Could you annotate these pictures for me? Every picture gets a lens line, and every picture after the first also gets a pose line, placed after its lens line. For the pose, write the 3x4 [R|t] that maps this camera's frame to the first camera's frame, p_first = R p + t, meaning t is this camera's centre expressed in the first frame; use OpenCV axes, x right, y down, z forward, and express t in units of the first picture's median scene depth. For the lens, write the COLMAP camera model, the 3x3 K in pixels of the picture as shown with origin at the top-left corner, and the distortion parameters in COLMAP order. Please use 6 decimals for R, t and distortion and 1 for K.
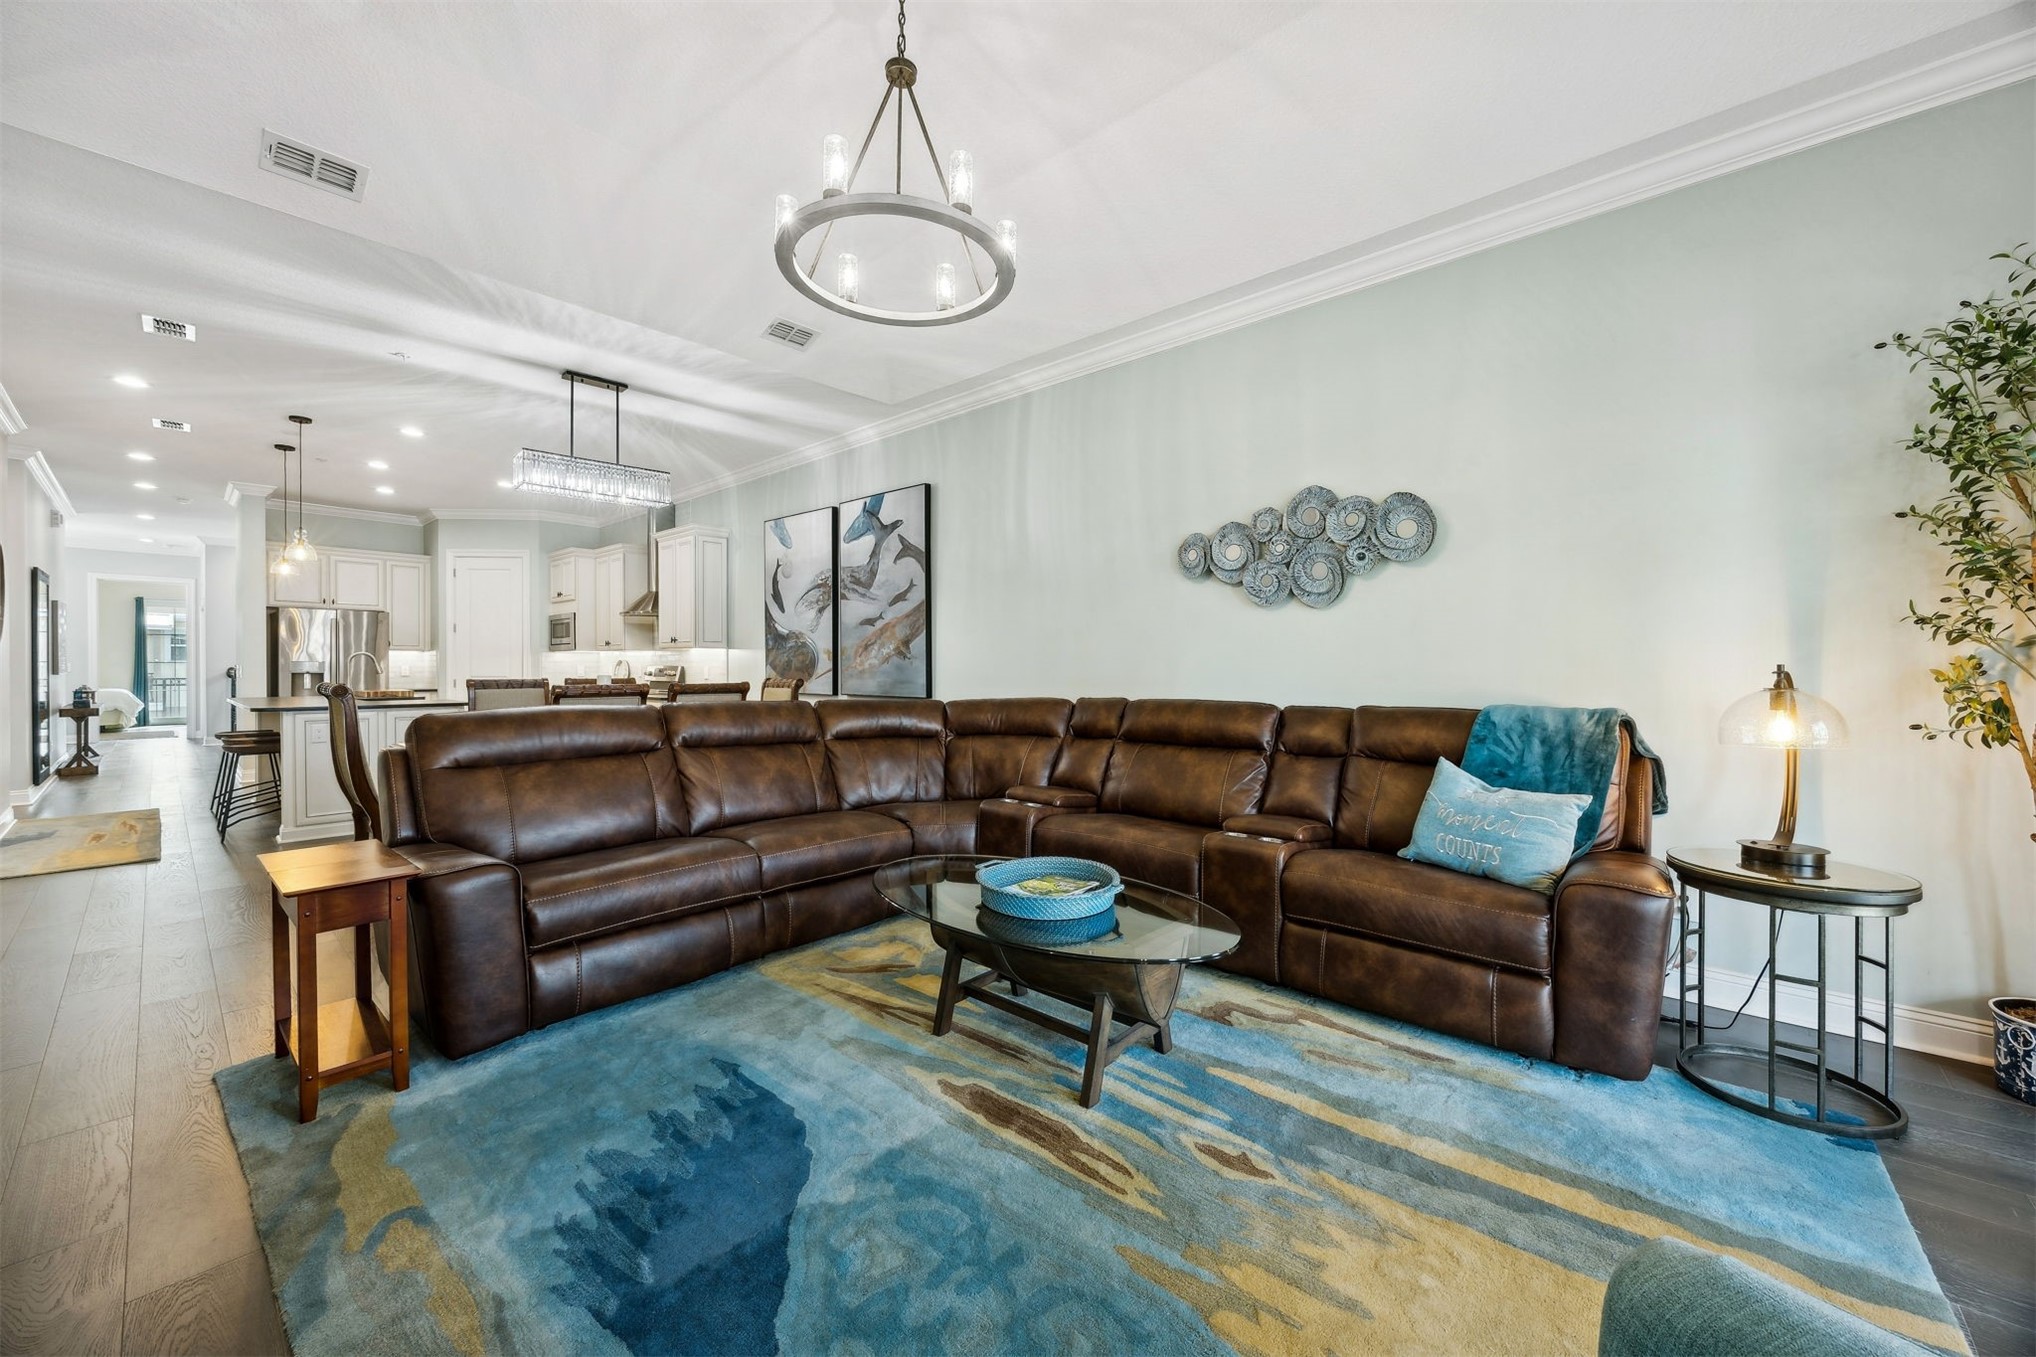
lens RADIAL K [[777.9, 0, 1021.0], [0, 777.9, 673.4], [0, 0, 1]] dist [0.001681, -0.000168]
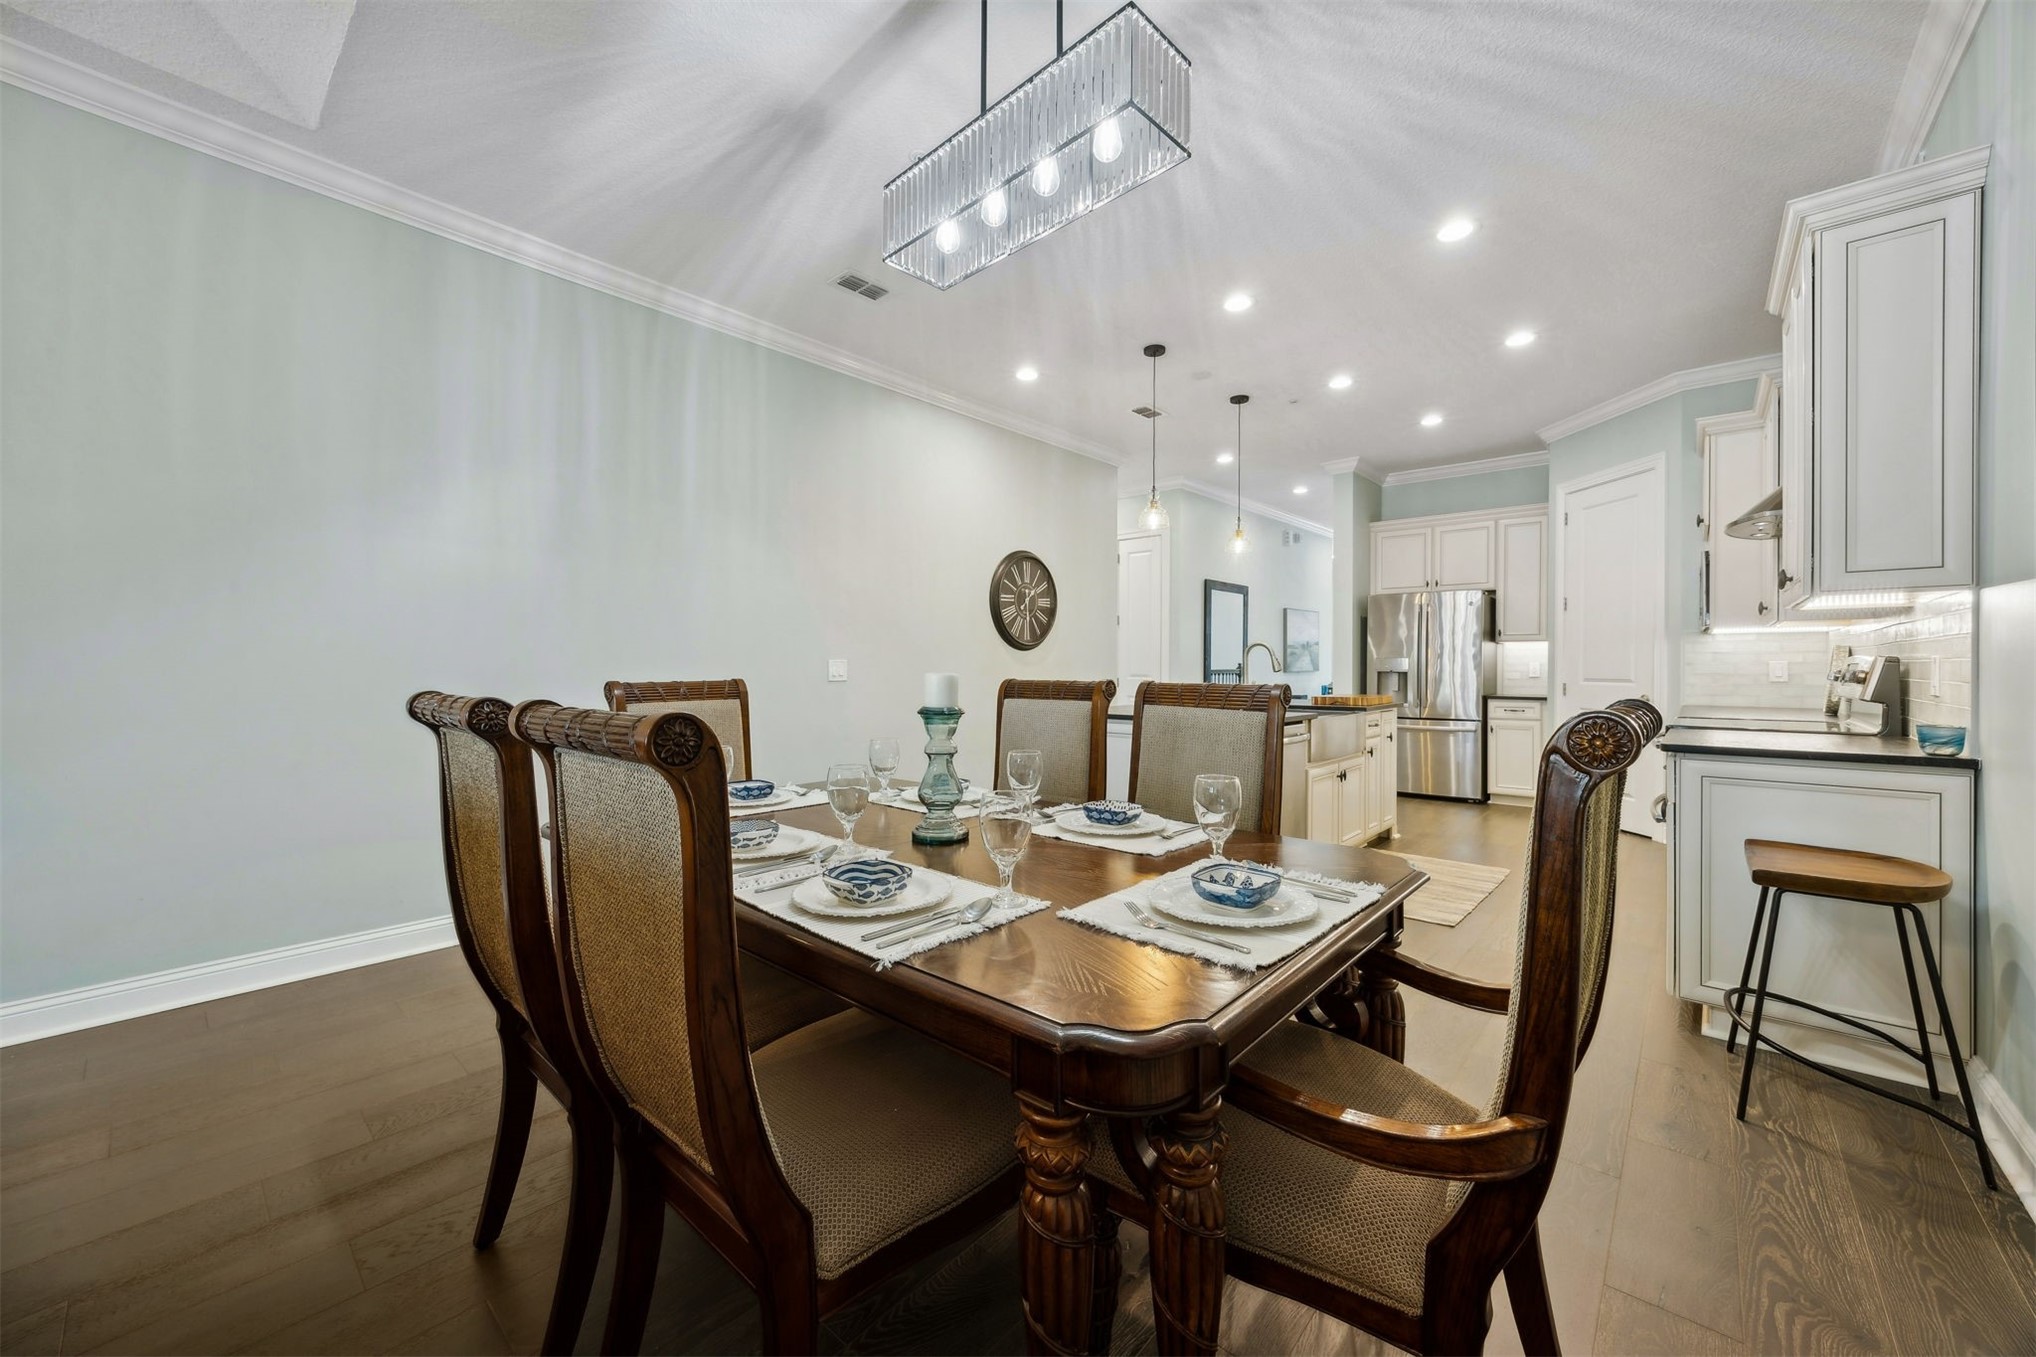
lens RADIAL K [[777.9, 0, 1021.0], [0, 777.9, 673.4], [0, 0, 1]] dist [0.001681, -0.000168]
pose [[0.010558, 0.004545, -0.999934, -0.093044], [-0.008602, 0.999953, 0.004454, 0.000356], [0.999907, 0.008555, 0.010596, 0.595636]]
